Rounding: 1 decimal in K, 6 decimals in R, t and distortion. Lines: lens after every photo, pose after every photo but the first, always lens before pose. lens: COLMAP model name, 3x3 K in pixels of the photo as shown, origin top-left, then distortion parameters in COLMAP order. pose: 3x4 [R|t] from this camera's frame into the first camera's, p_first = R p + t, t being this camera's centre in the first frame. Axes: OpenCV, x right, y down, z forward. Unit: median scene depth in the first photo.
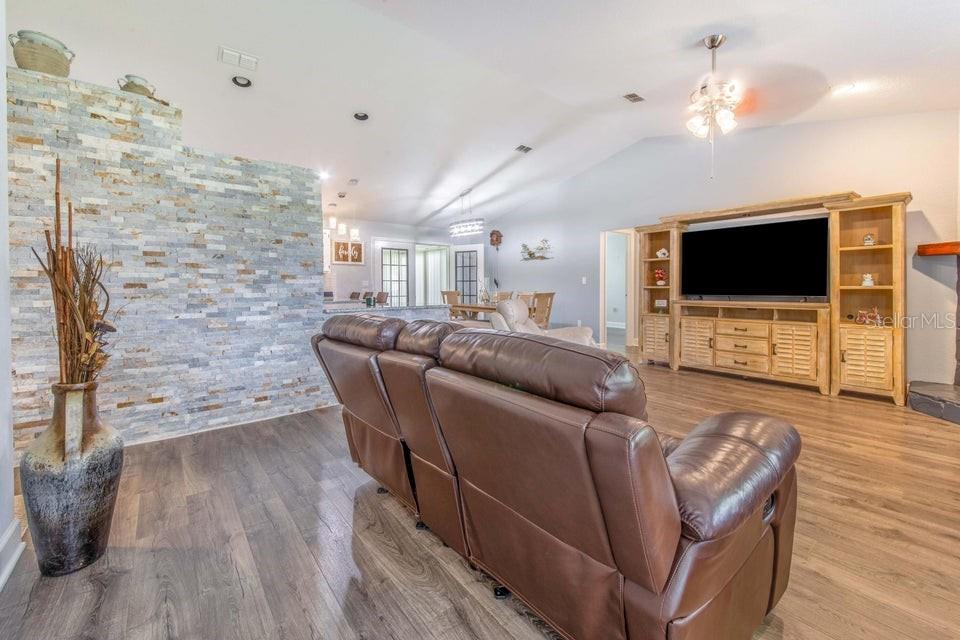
lens RADIAL K [[378.1, 0, 484.4], [0, 378.1, 287.0], [0, 0, 1]] dist [0.003785, -0.000535]
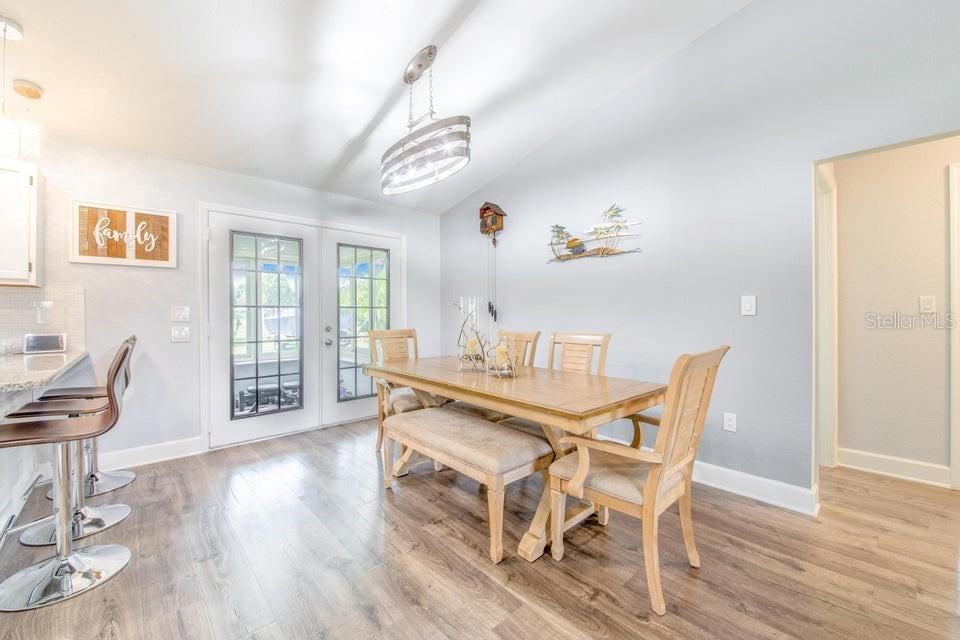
lens RADIAL K [[378.1, 0, 478.0], [0, 378.1, 309.8], [0, 0, 1]] dist [0.003785, -0.000535]
pose [[0.999106, -0.000976, 0.042275, -0.015340], [0.001423, 0.999944, -0.010531, -0.016025], [-0.042262, 0.010581, 0.999051, 1.065433]]
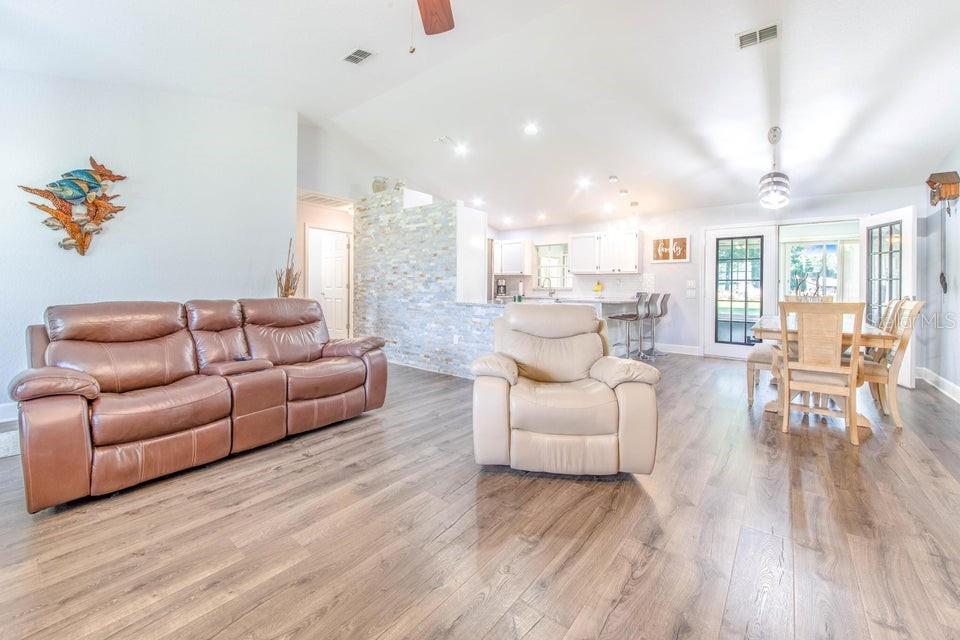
lens RADIAL K [[378.1, 0, 476.9], [0, 378.1, 287.5], [0, 0, 1]] dist [0.003785, -0.000535]
pose [[0.215141, 0.006710, -0.976560, 0.752878], [-0.012071, 0.999918, 0.004212, 0.000820], [0.976508, 0.010882, 0.215205, 0.660014]]
